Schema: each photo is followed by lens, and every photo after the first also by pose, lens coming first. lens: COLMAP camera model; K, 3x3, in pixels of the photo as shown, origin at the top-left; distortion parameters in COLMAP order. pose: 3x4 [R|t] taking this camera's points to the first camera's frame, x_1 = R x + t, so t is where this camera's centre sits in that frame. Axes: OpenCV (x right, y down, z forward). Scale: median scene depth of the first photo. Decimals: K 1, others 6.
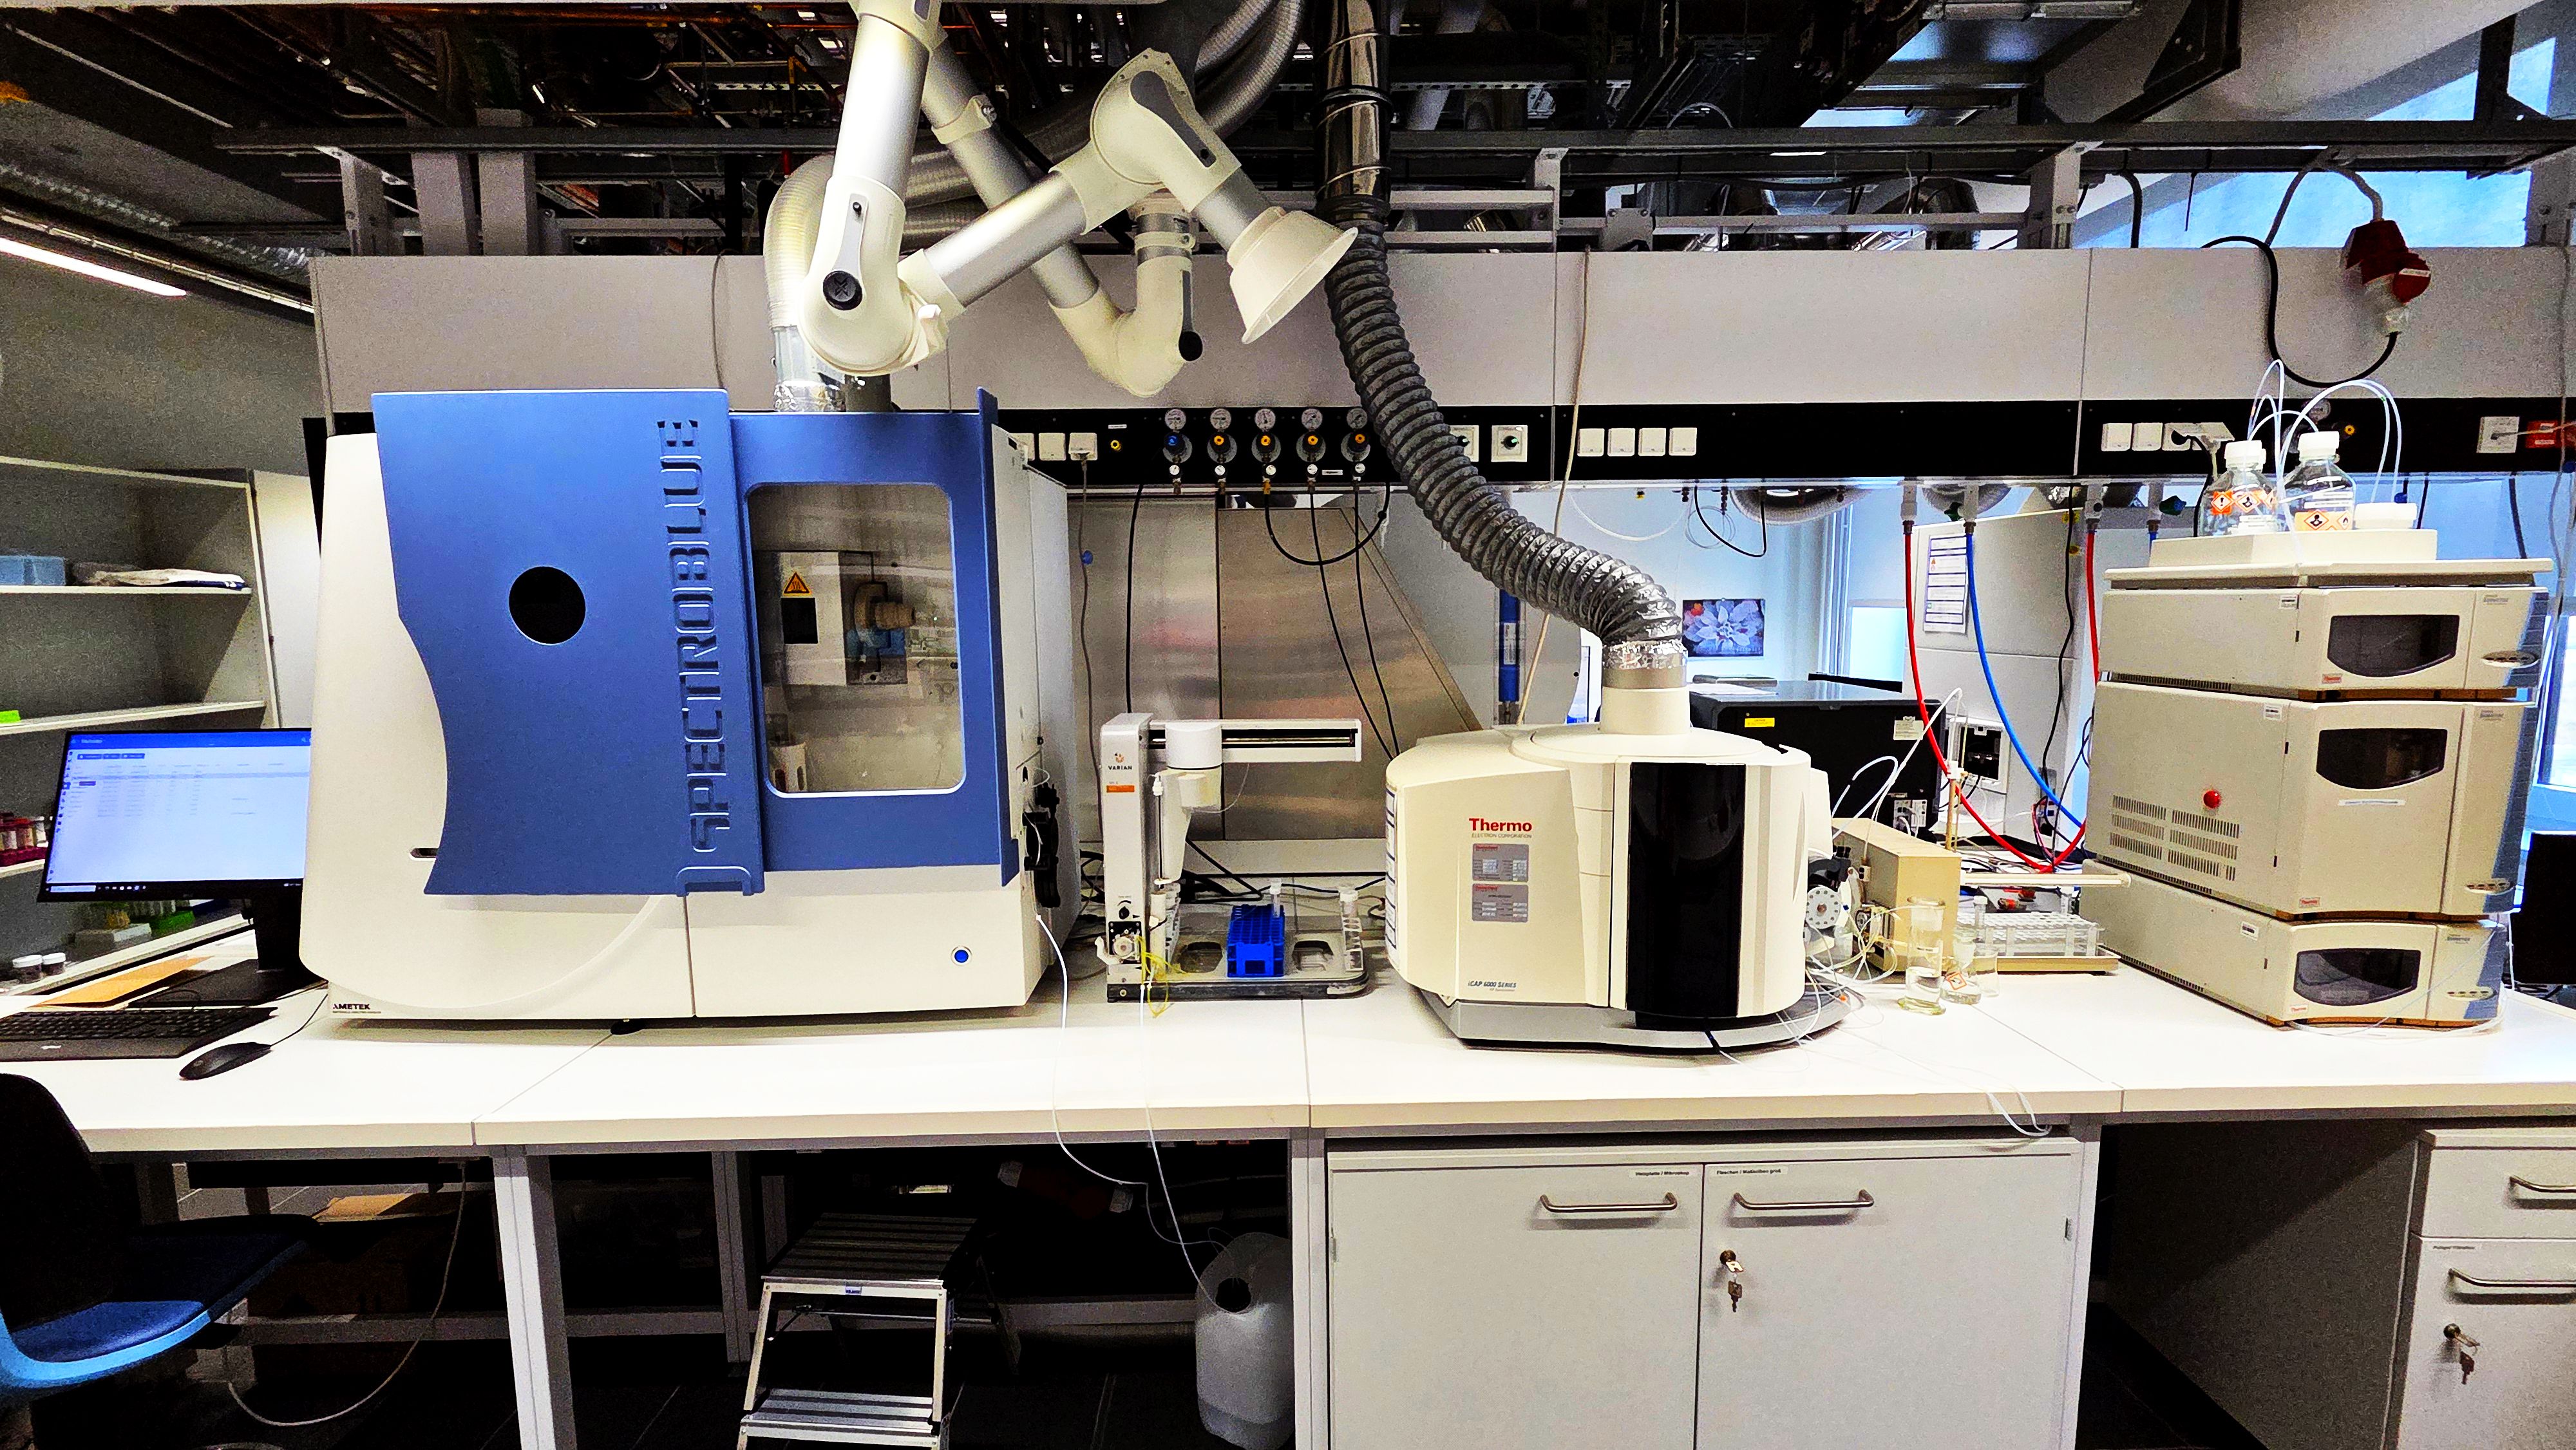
lens RADIAL K [[1053.7, 0, 1292.1], [0, 1053.7, 720.0], [0, 0, 1]] dist [0.001118, 0.000473]
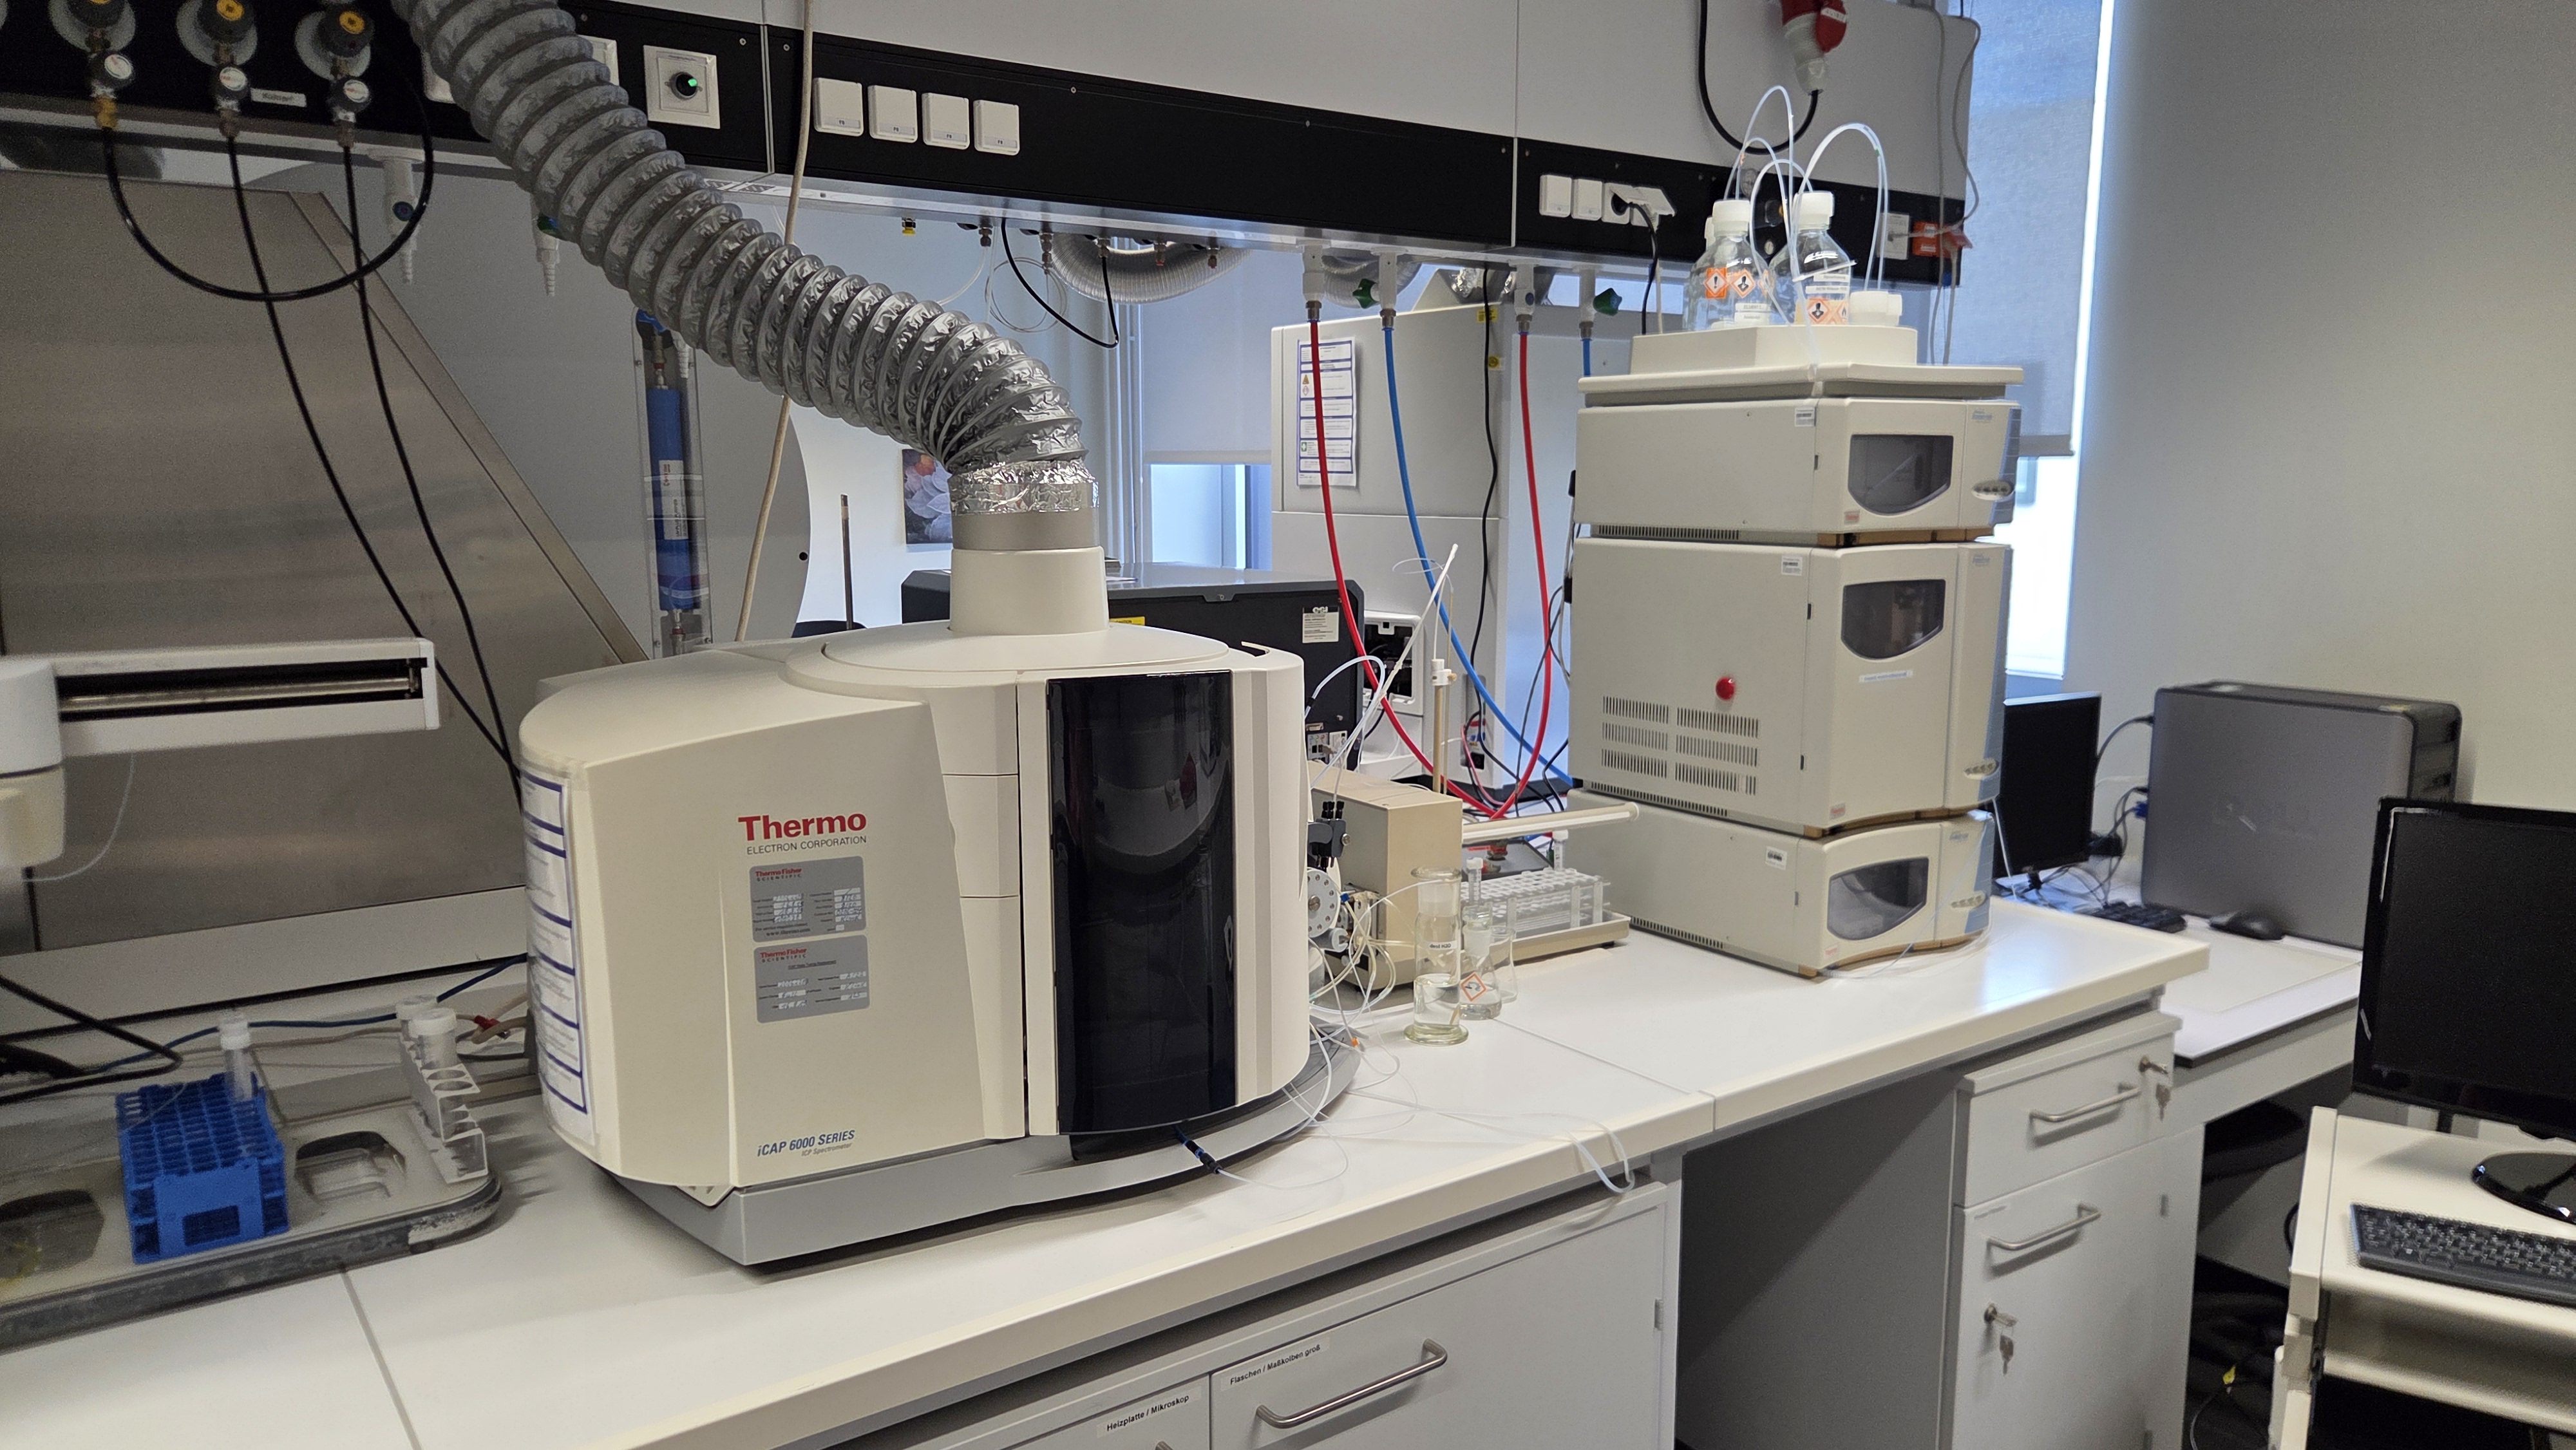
lens RADIAL K [[1726.7, 0, 1290.0], [0, 1726.7, 729.0], [0, 0, 1]] dist [0.063977, -0.037083]
pose [[0.820683, -0.076658, 0.566218, -0.066227], [0.056992, 0.997000, 0.052375, 0.021556], [-0.568534, -0.010713, 0.822590, 0.166781]]
